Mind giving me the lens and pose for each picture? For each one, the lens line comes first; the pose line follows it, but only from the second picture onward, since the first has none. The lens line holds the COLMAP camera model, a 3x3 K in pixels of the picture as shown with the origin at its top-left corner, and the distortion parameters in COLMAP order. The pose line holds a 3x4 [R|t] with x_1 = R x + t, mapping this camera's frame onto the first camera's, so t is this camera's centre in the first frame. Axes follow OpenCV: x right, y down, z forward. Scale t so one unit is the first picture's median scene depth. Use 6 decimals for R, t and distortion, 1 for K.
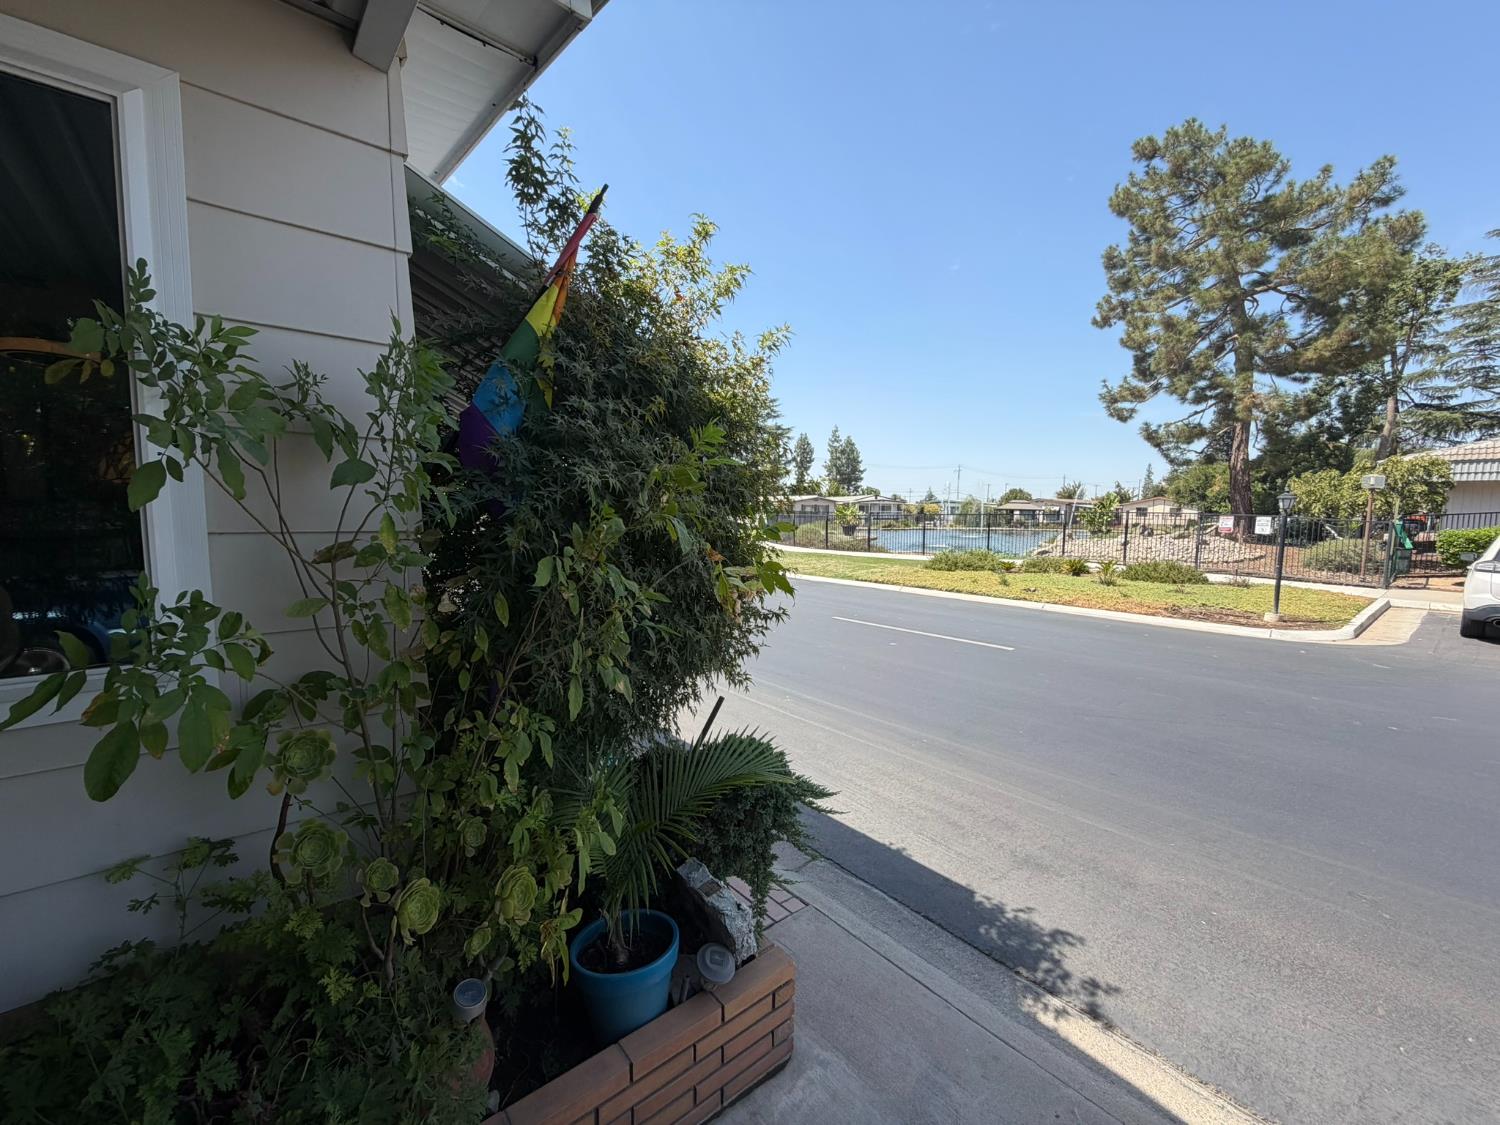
lens RADIAL K [[600.8, 0, 745.8], [0, 600.8, 563.1], [0, 0, 1]] dist [0.000157, 0.000037]
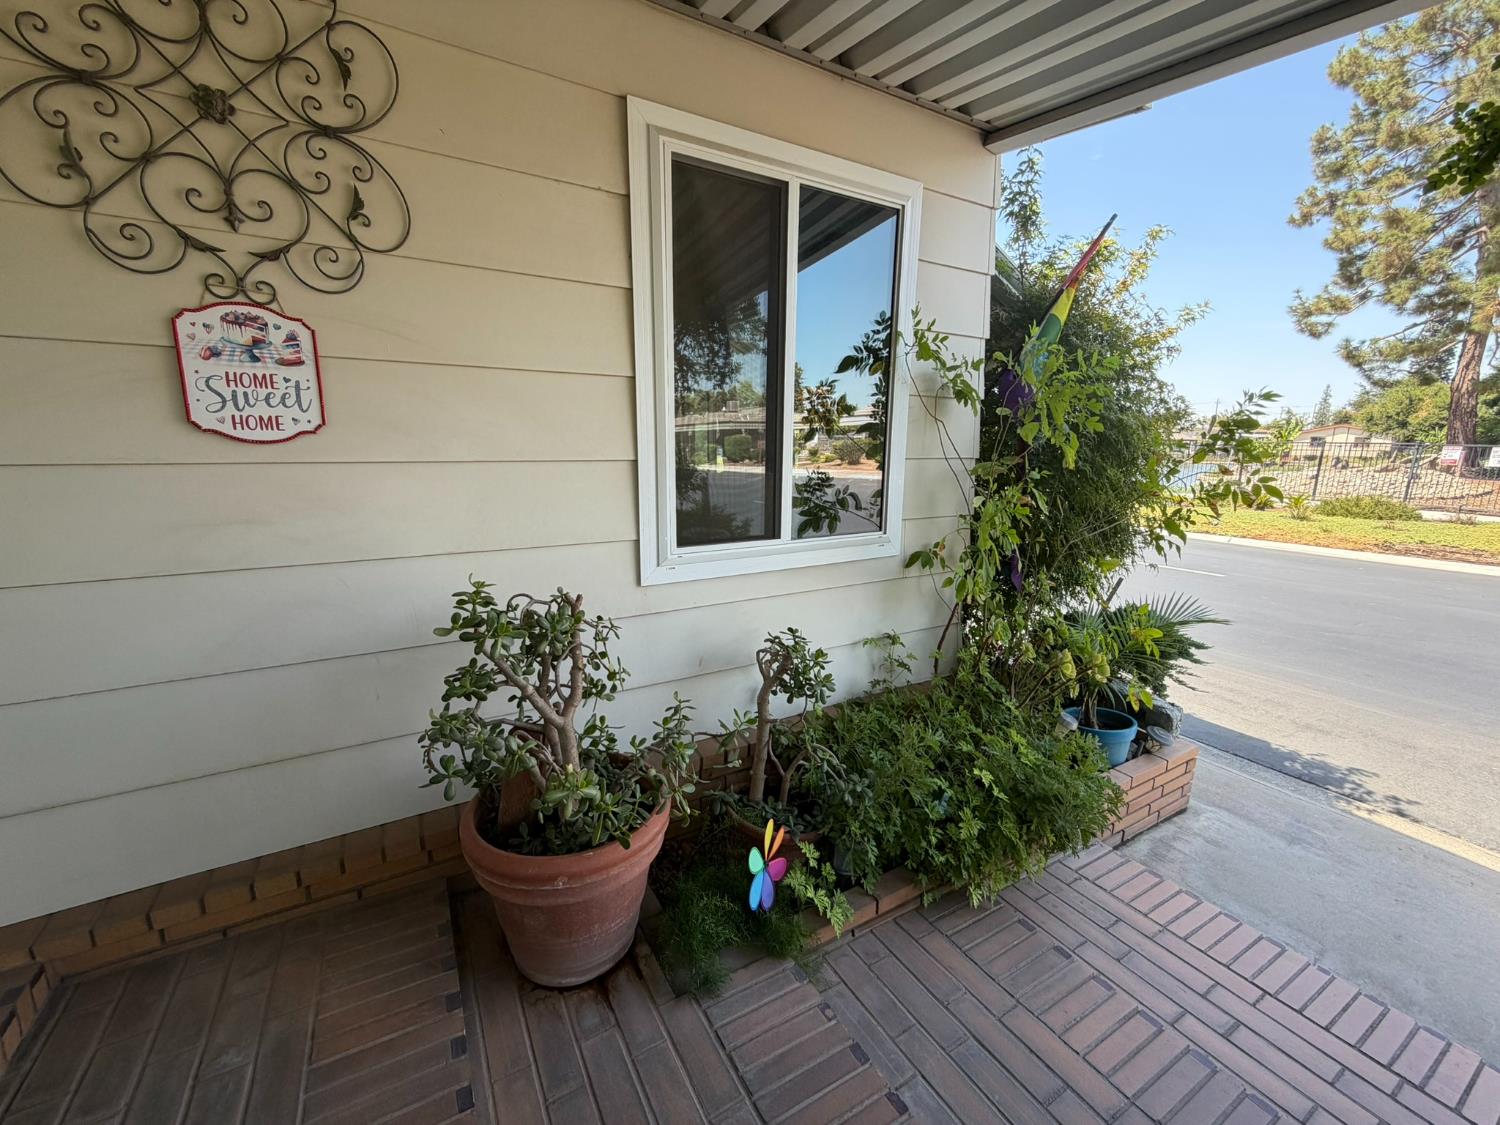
lens RADIAL K [[600.8, 0, 746.0], [0, 600.8, 564.2], [0, 0, 1]] dist [0.000157, 0.000037]
pose [[0.986872, 0.027666, -0.159114, -0.152679], [-0.009674, 0.993576, 0.112756, 0.008939], [0.161212, -0.109737, 0.980800, -0.115994]]
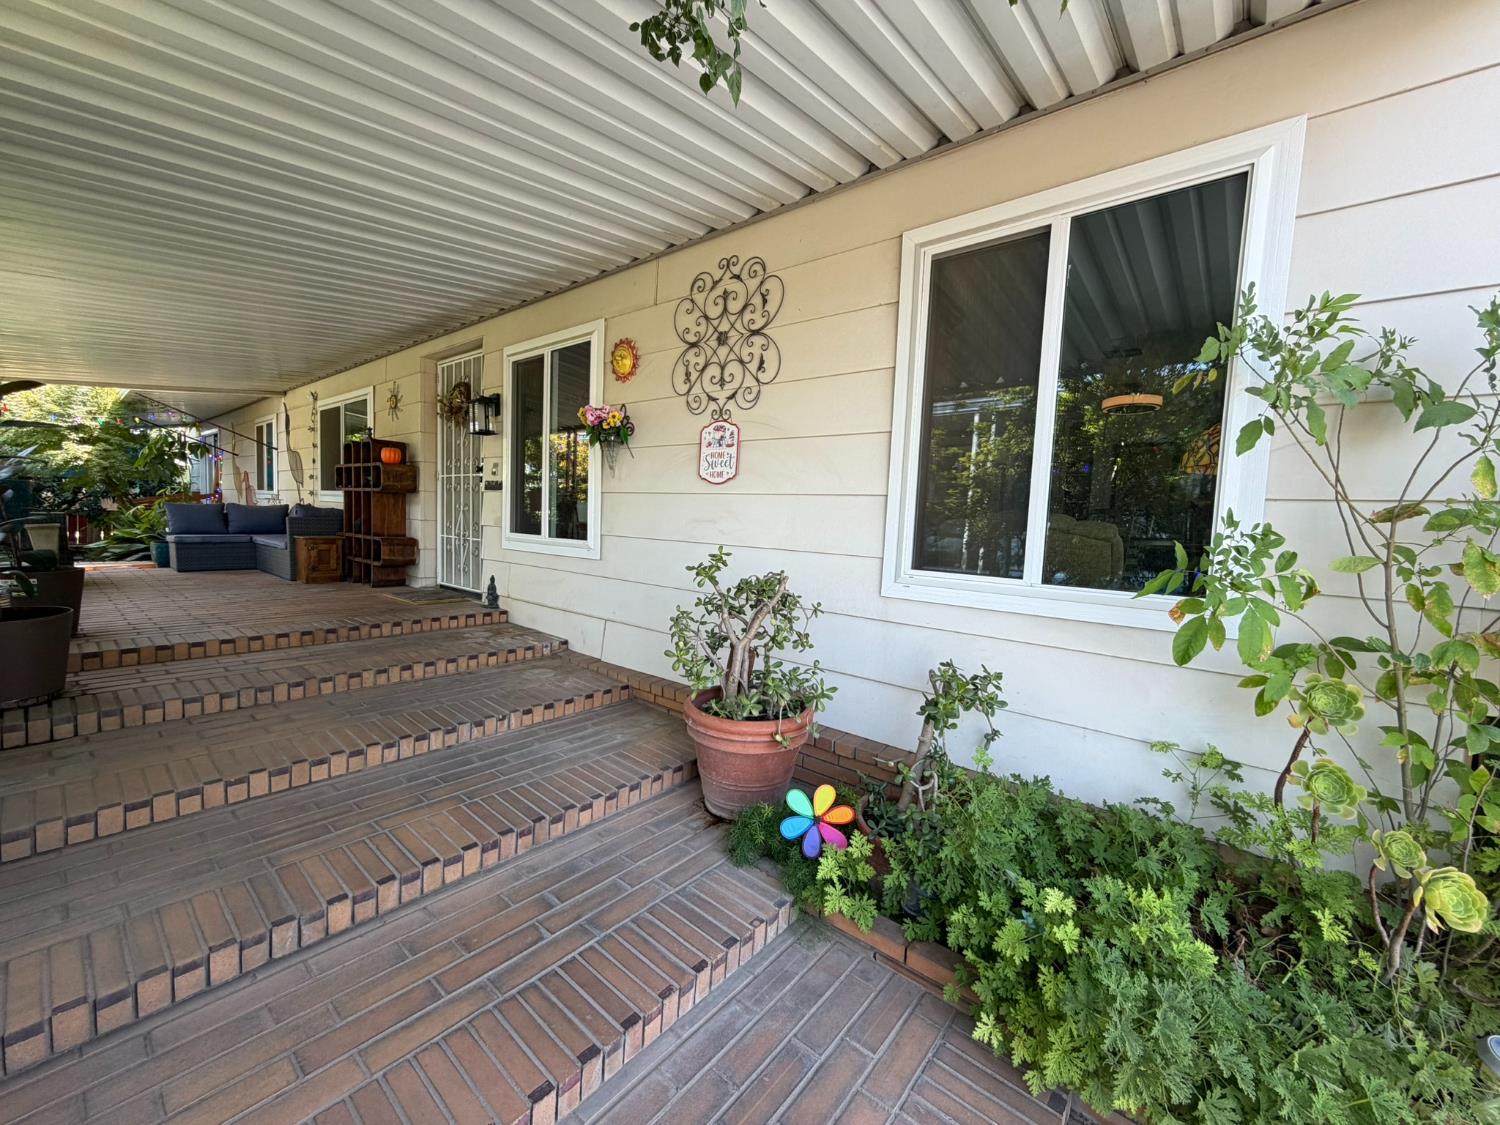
lens RADIAL K [[600.8, 0, 746.7], [0, 600.8, 565.5], [0, 0, 1]] dist [0.000157, 0.000037]
pose [[0.186464, 0.069736, -0.979984, 0.011597], [-0.126953, 0.990825, 0.046352, 0.022266], [0.974225, 0.115769, 0.193607, -0.029705]]
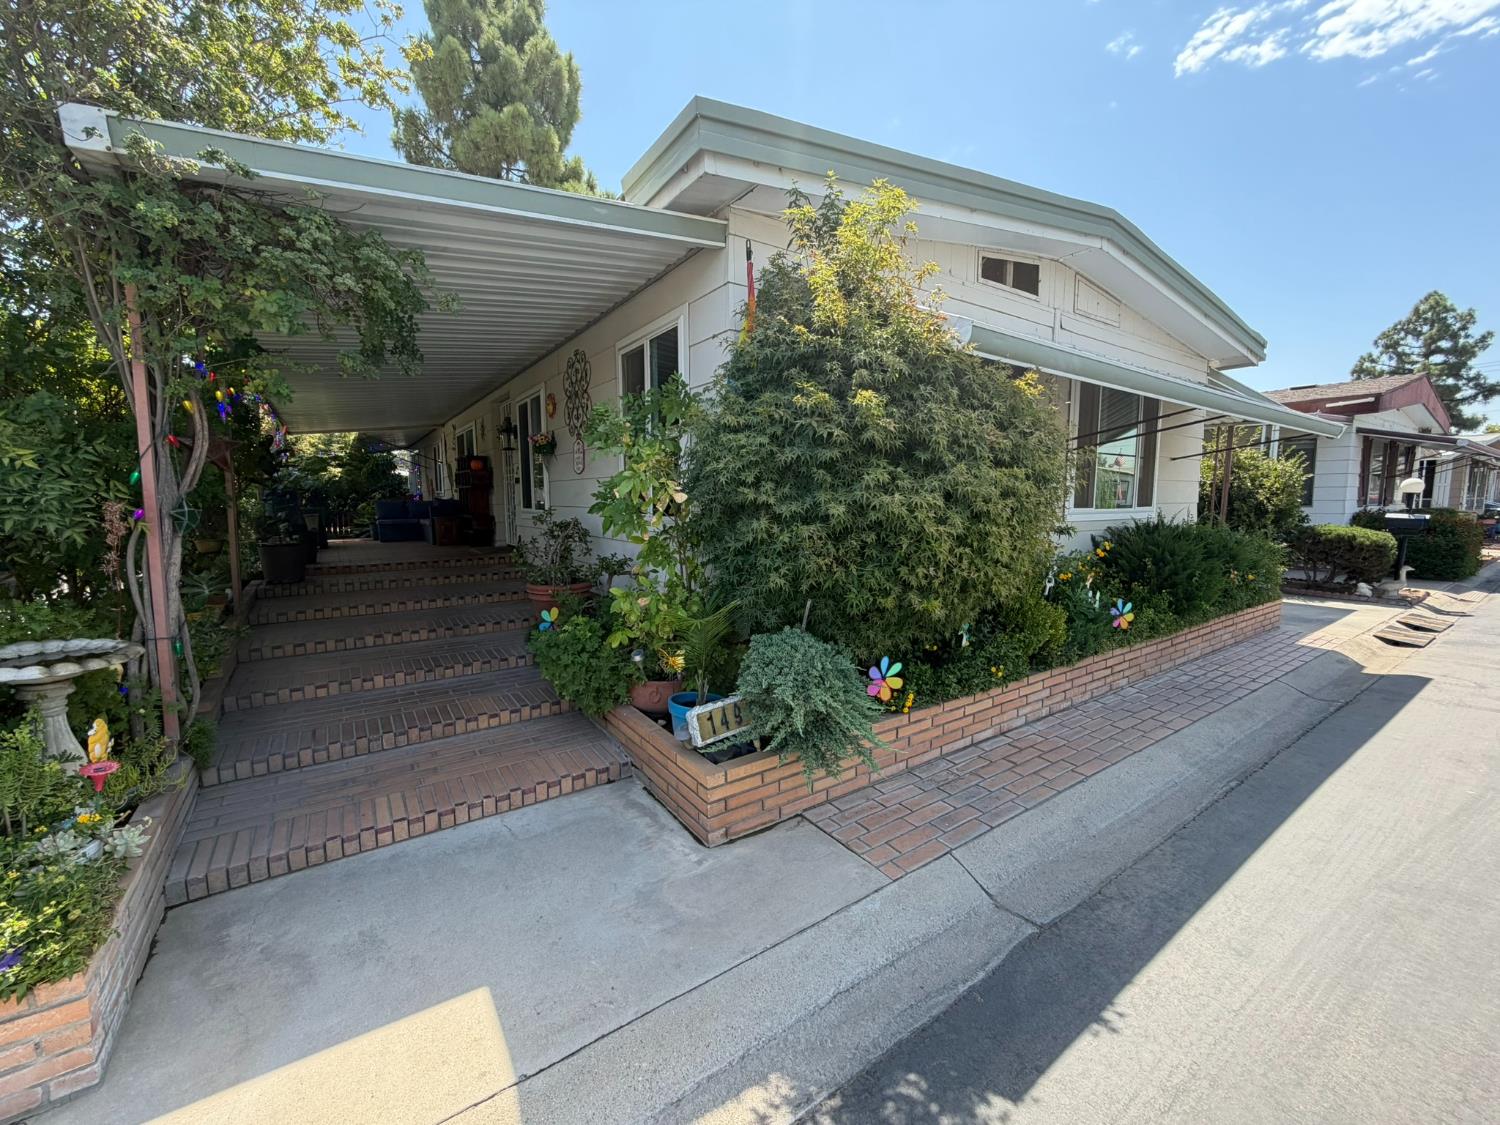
lens RADIAL K [[600.8, 0, 751.3], [0, 600.8, 567.2], [0, 0, 1]] dist [0.000157, 0.000037]
pose [[-0.084486, 0.100246, -0.991369, 0.252069], [-0.087154, 0.990370, 0.107572, 0.009159], [0.992606, 0.095490, -0.074935, 0.214745]]
